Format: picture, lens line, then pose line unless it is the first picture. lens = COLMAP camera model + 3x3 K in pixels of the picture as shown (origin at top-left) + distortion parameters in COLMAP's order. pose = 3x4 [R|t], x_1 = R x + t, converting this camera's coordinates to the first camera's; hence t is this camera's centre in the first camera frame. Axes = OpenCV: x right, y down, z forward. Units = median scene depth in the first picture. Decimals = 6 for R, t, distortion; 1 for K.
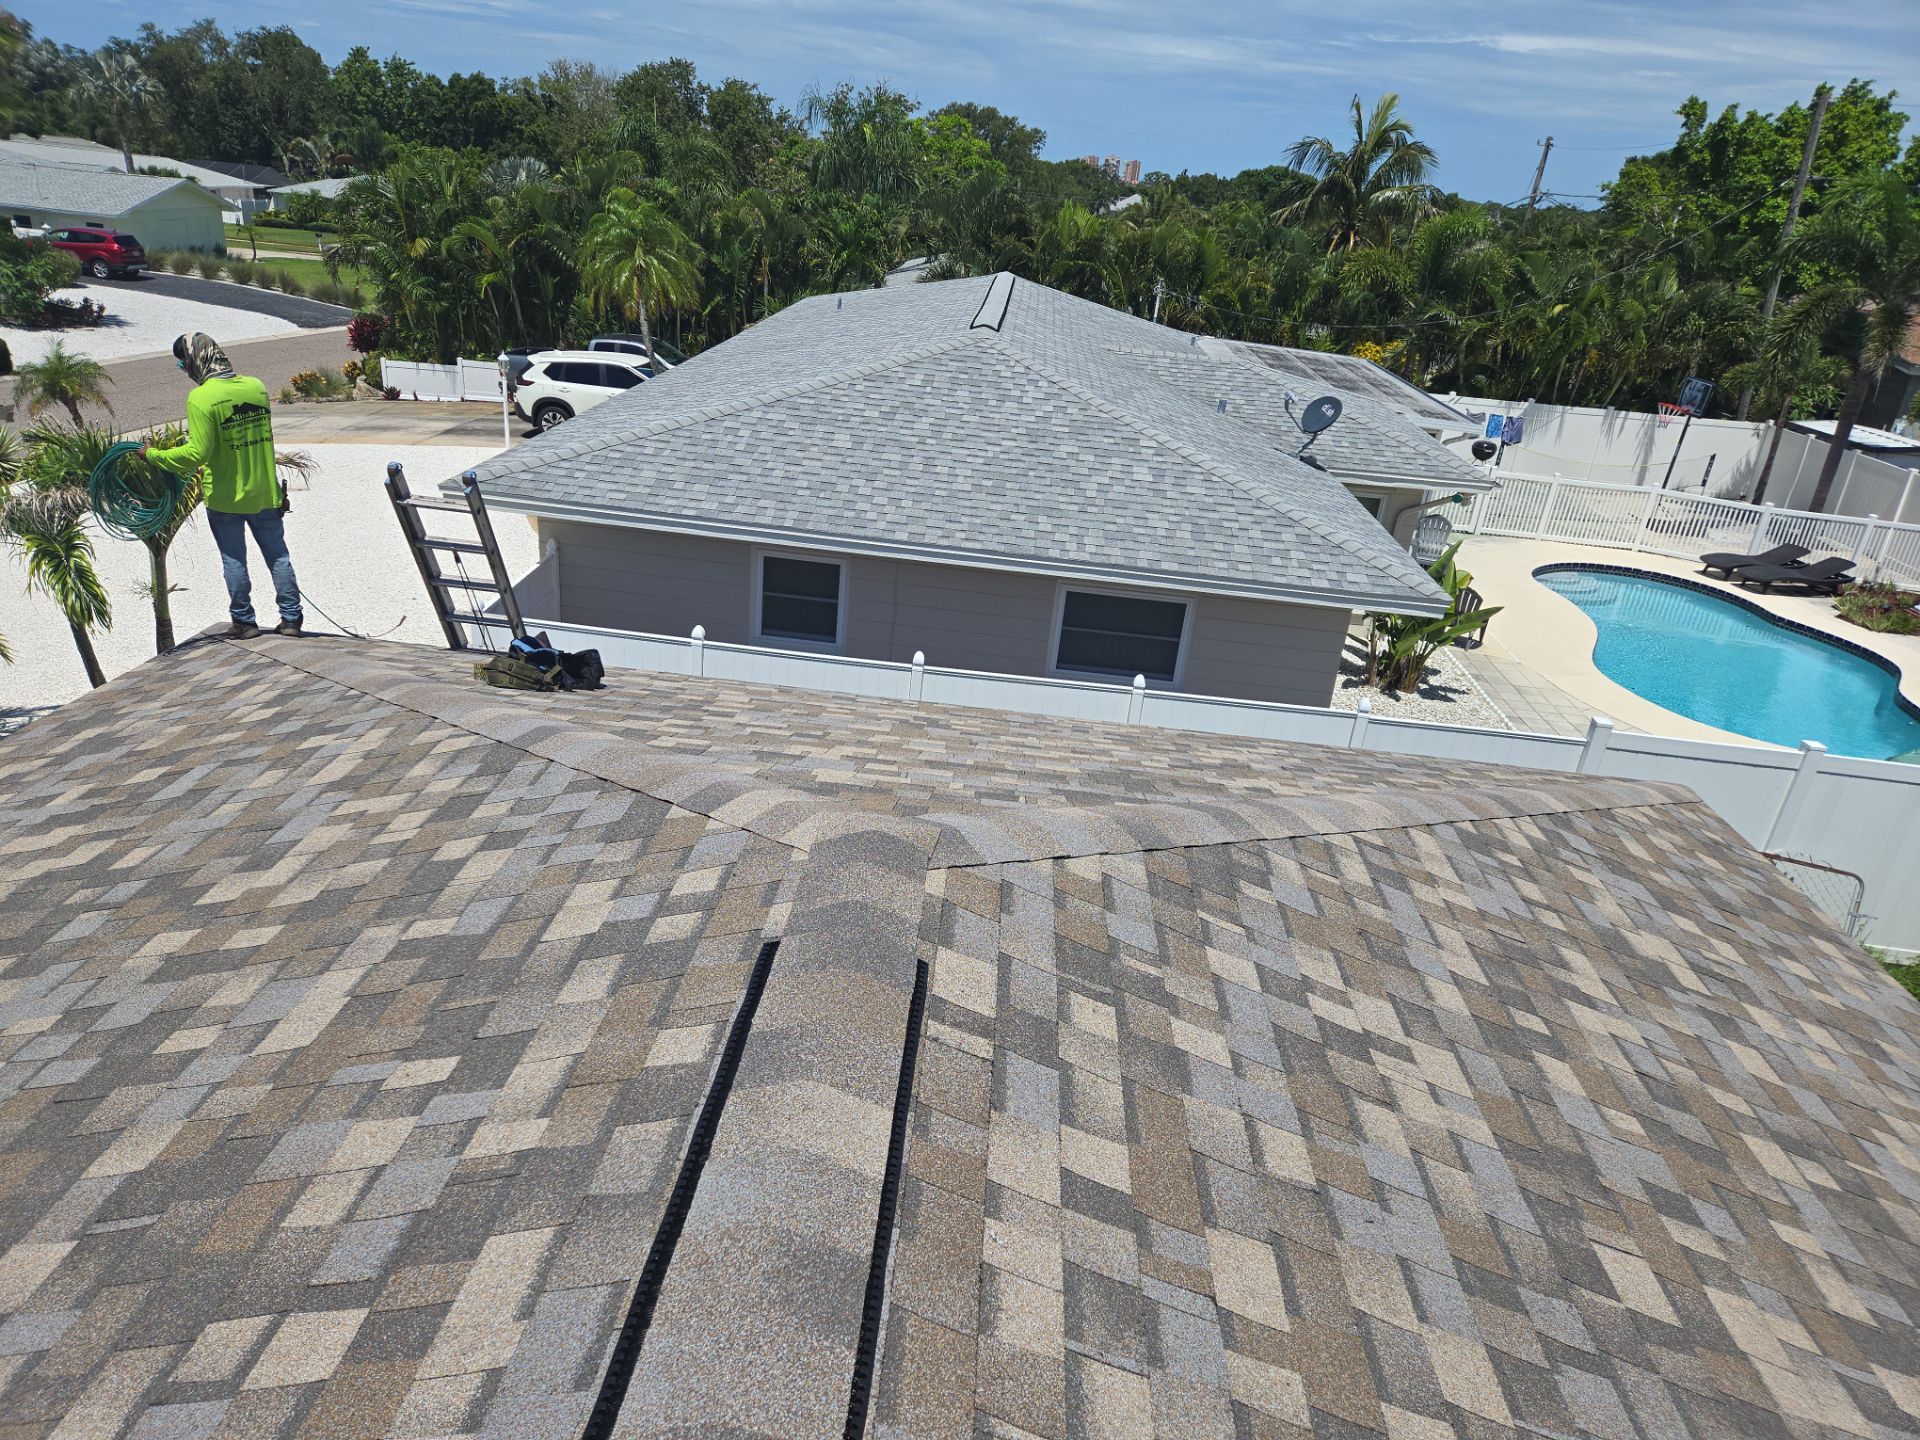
lens RADIAL K [[1269.8, 0, 984.9], [0, 1269.8, 711.9], [0, 0, 1]] dist [0.067314, -0.054686]
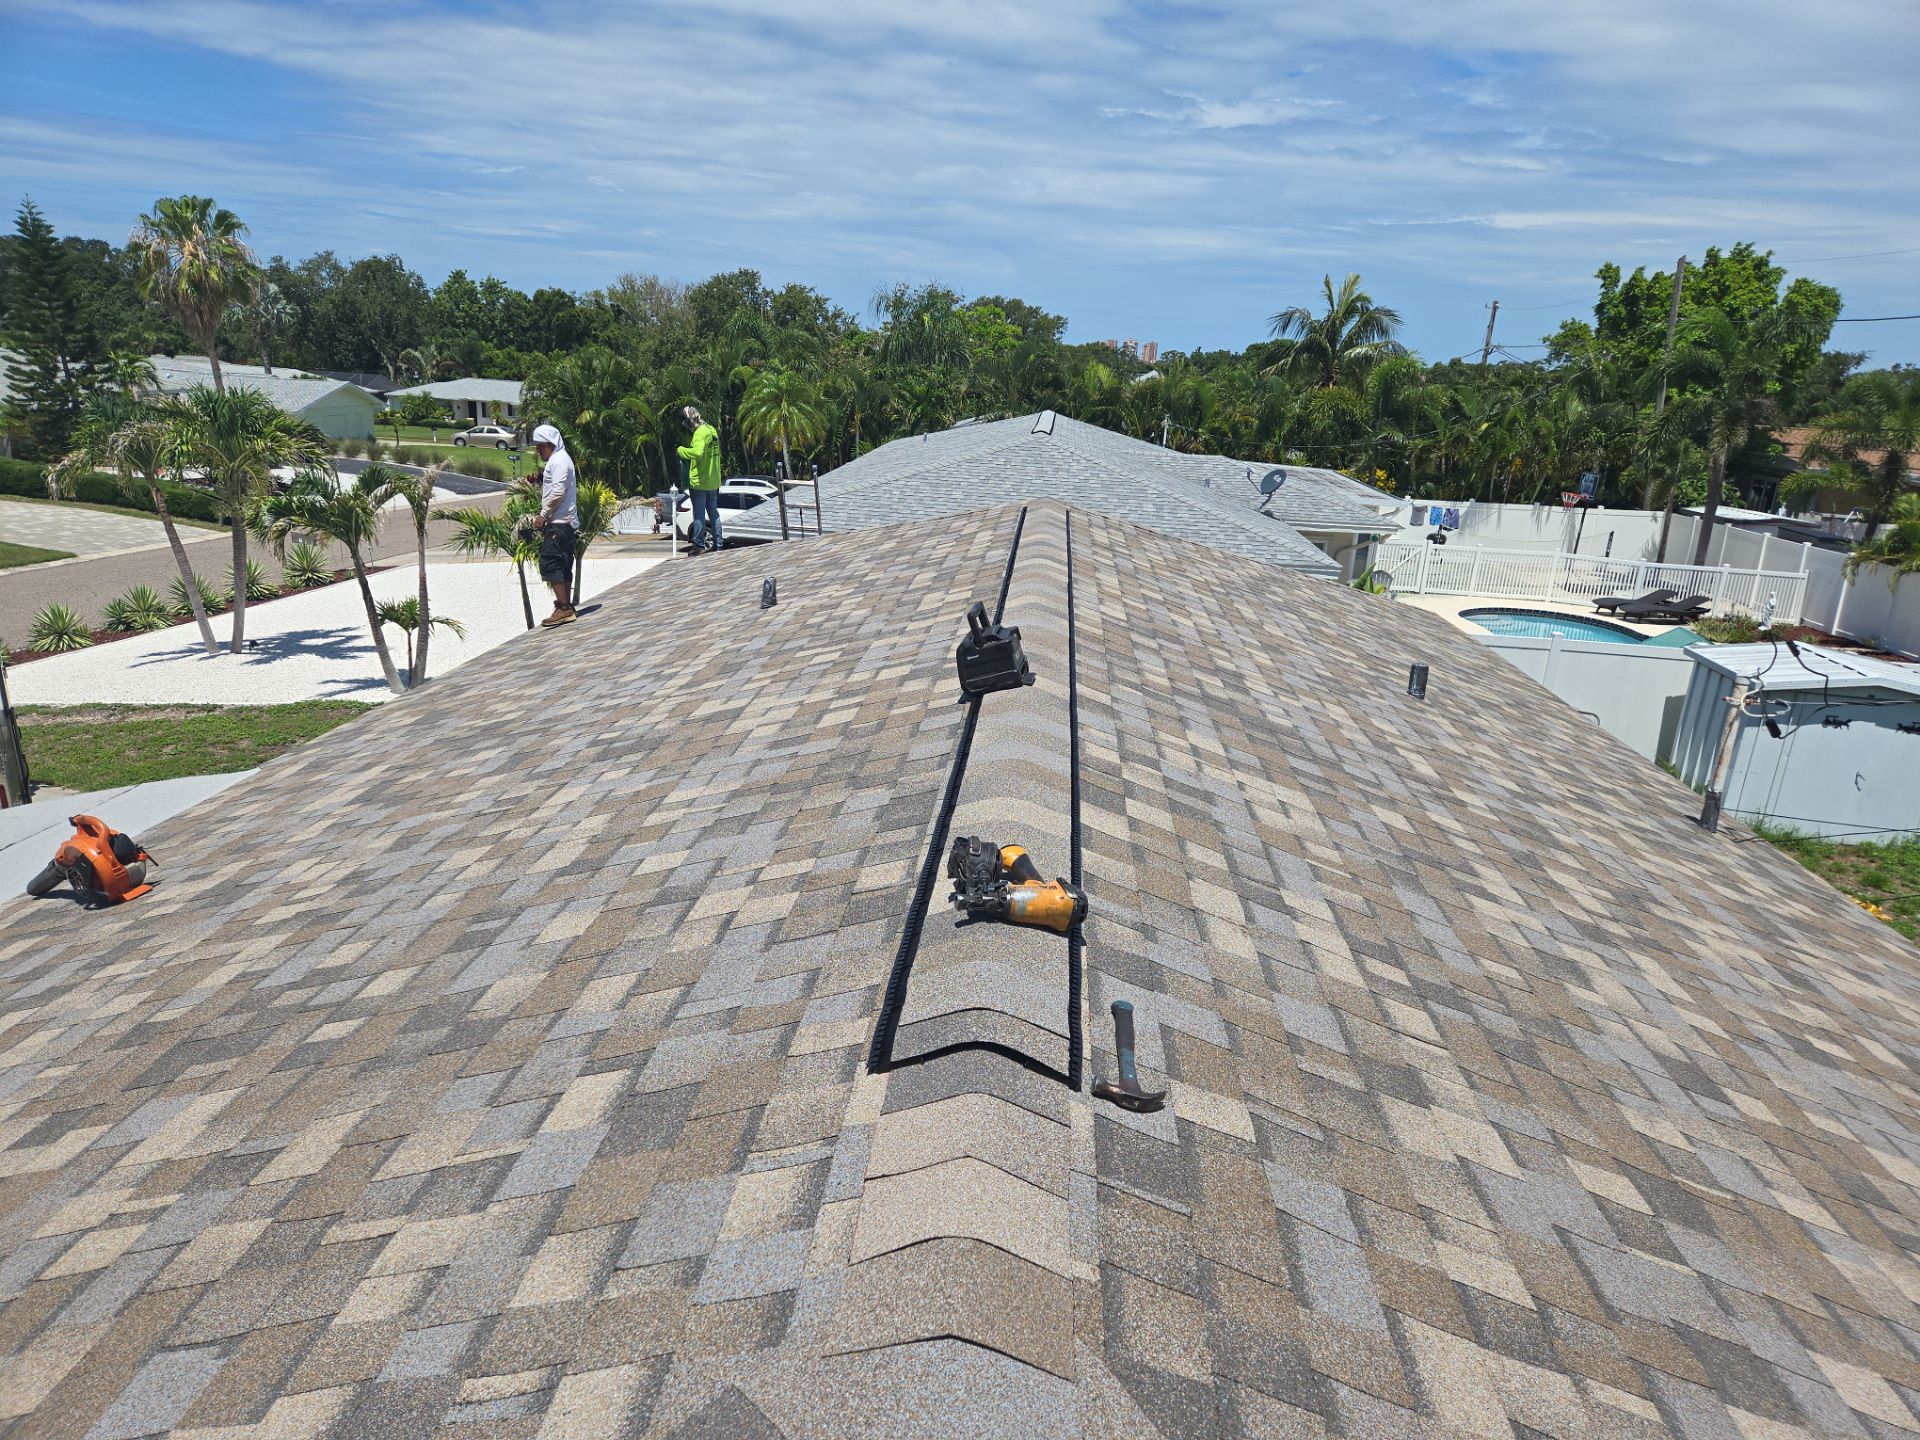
lens RADIAL K [[1268.9, 0, 971.2], [0, 1268.9, 727.4], [0, 0, 1]] dist [0.090500, -0.087706]
pose [[0.998924, -0.028082, -0.036899, -0.015686], [0.023528, 0.992673, -0.118522, 0.091684], [0.039957, 0.117527, 0.992266, -0.186928]]
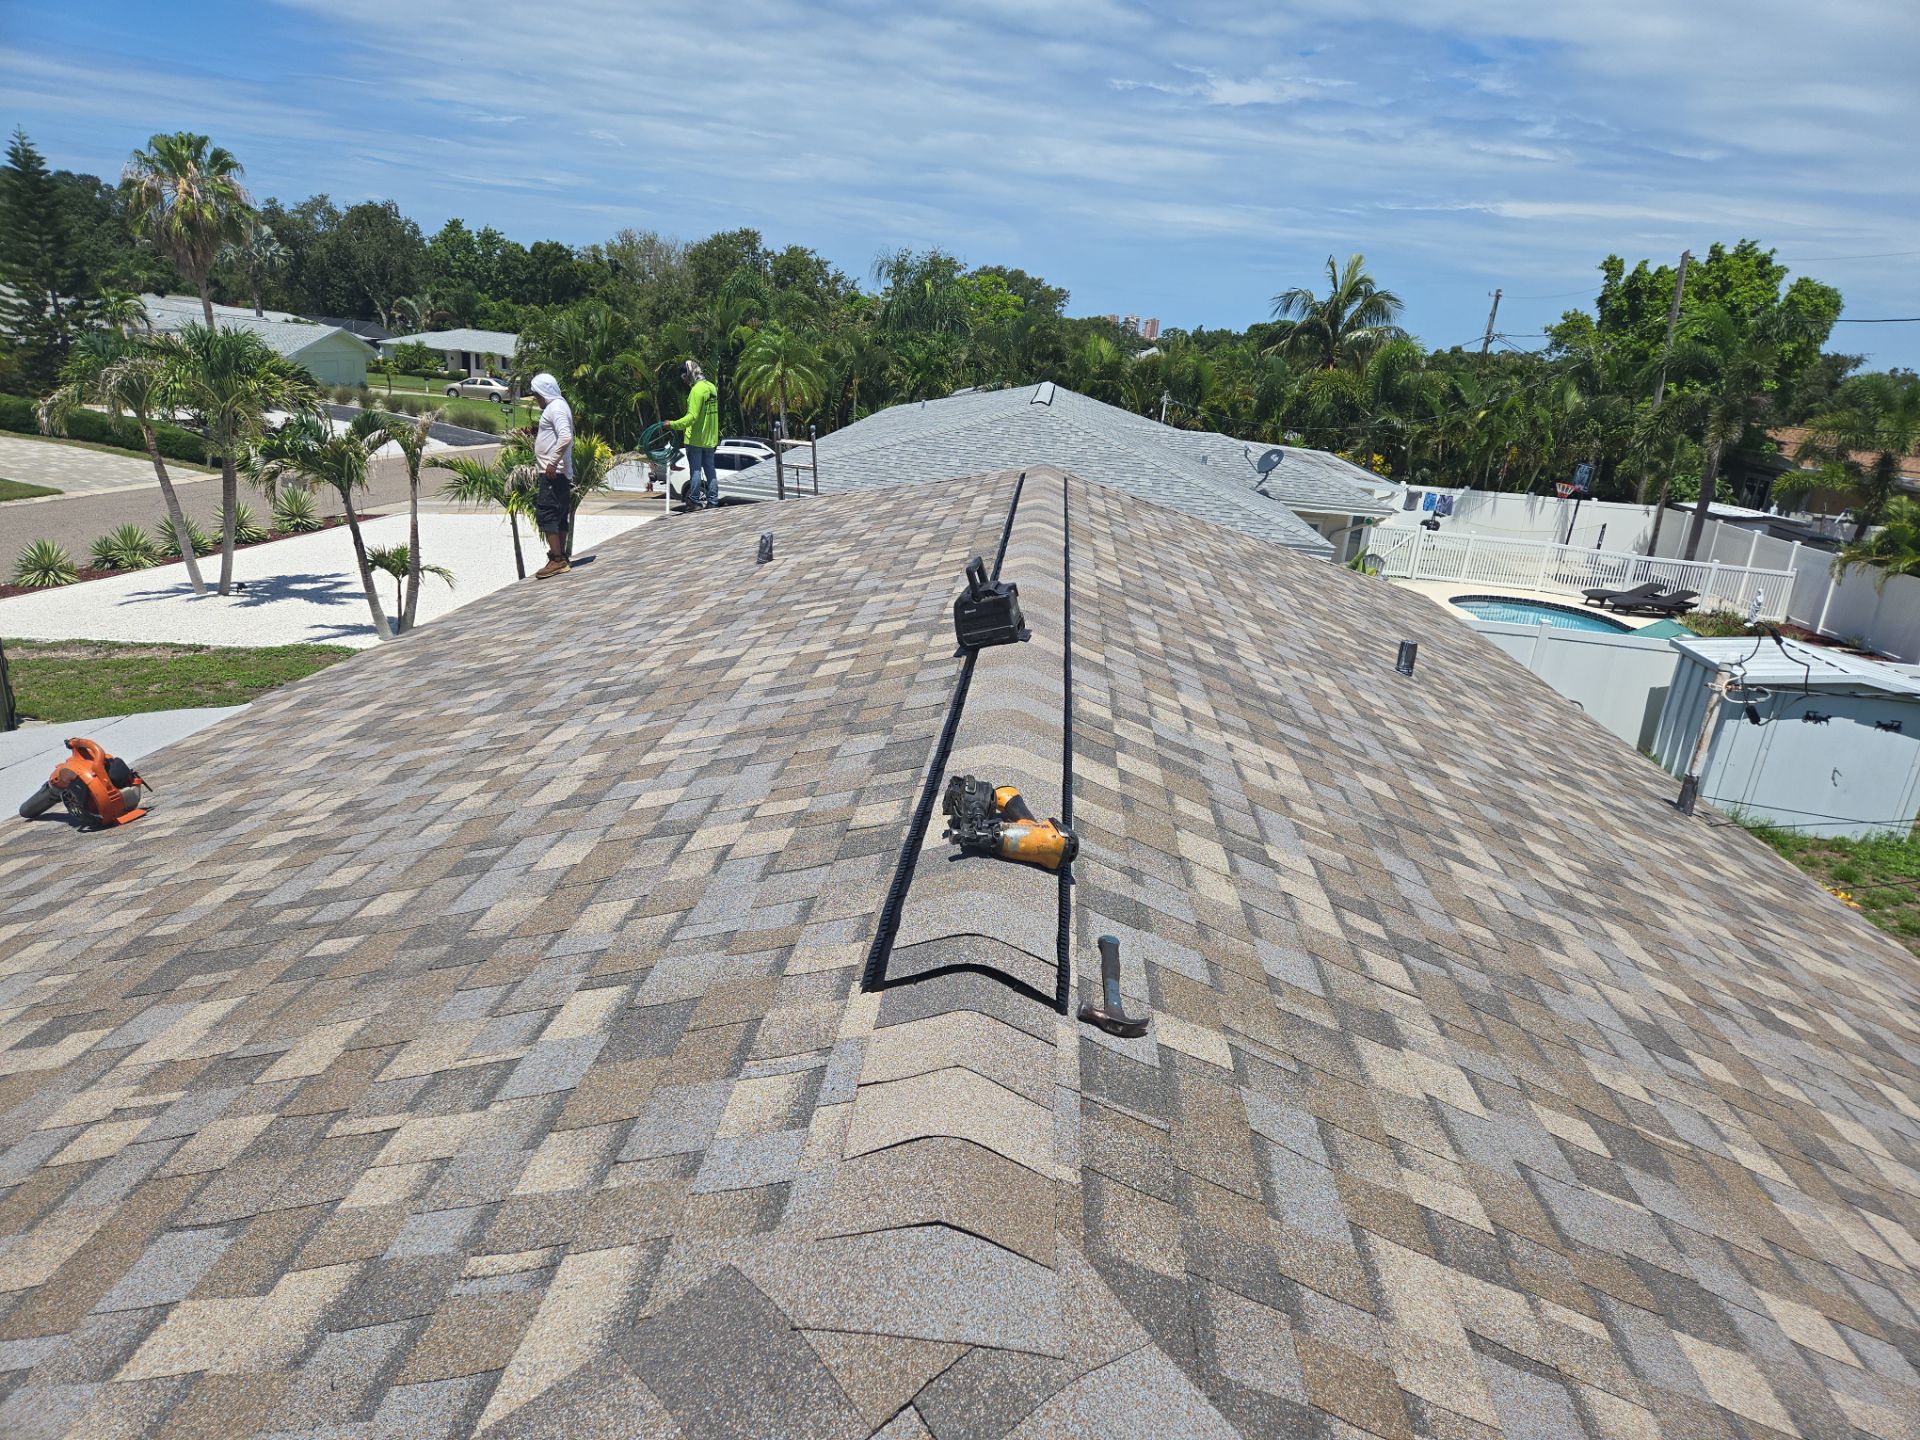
lens RADIAL K [[1271.2, 0, 972.0], [0, 1271.2, 723.3], [0, 0, 1]] dist [0.086451, -0.082119]
pose [[0.999630, 0.006557, -0.026381, -0.016316], [-0.009185, 0.994869, -0.100758, 0.093872], [0.025585, 0.100963, 0.994561, -0.188455]]
